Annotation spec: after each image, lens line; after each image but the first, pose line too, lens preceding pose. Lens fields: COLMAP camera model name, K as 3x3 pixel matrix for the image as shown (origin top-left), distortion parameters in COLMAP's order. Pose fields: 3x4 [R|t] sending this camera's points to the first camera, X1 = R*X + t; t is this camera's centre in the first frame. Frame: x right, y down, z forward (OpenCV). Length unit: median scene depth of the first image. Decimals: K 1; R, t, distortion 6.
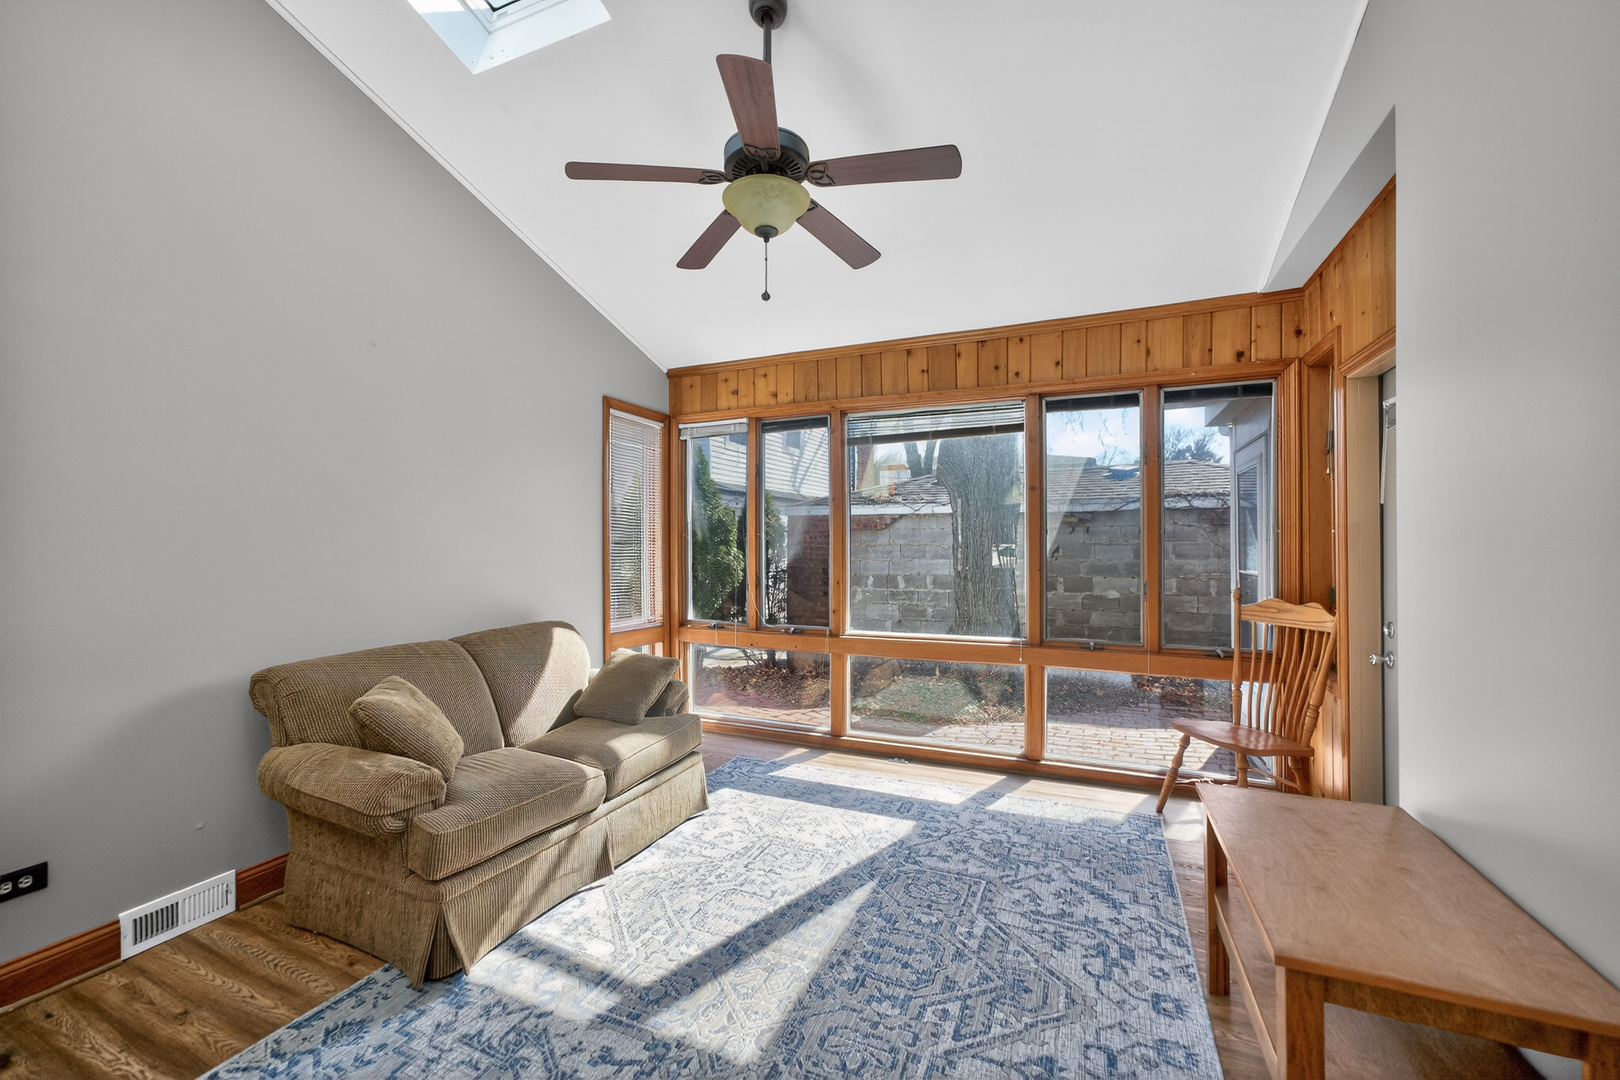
lens RADIAL K [[666.5, 0, 814.7], [0, 666.5, 543.3], [0, 0, 1]] dist [-0.002440, 0.000253]
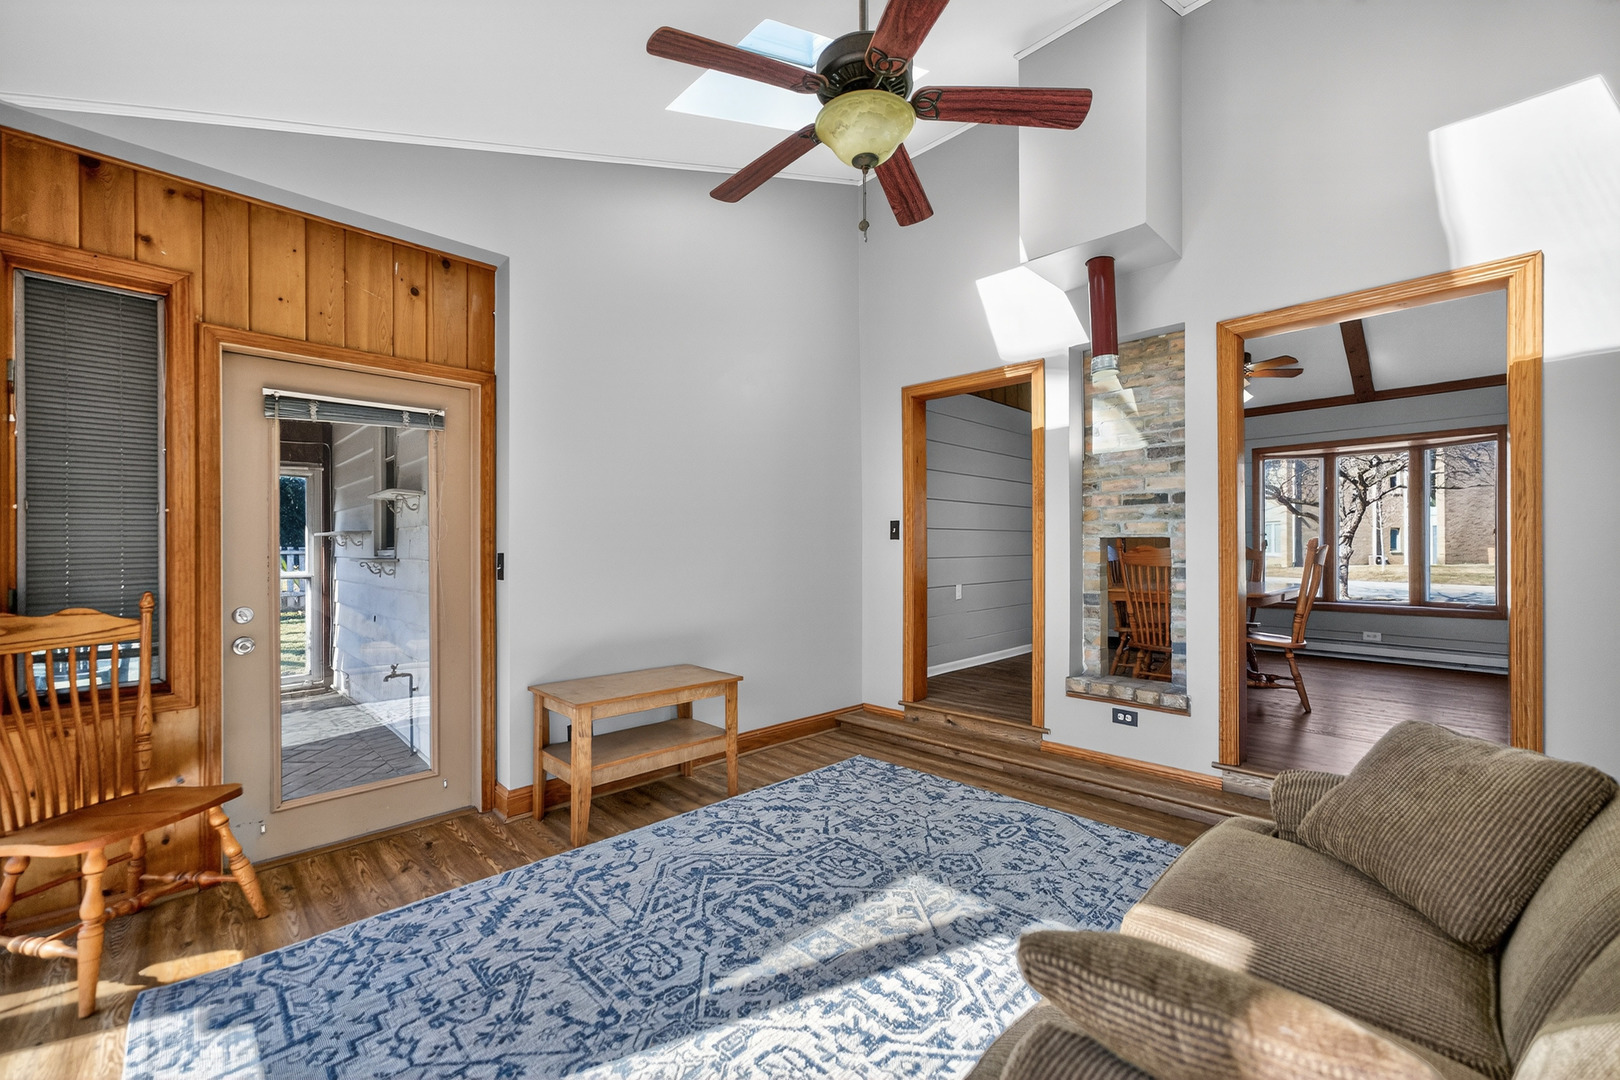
lens RADIAL K [[666.5, 0, 814.7], [0, 666.5, 543.3], [0, 0, 1]] dist [-0.002440, 0.000253]
pose [[-0.931831, 0.009507, 0.362767, -0.319832], [0.007448, 0.999947, -0.007075, 0.042833], [-0.362815, -0.003891, -0.931853, 1.818103]]
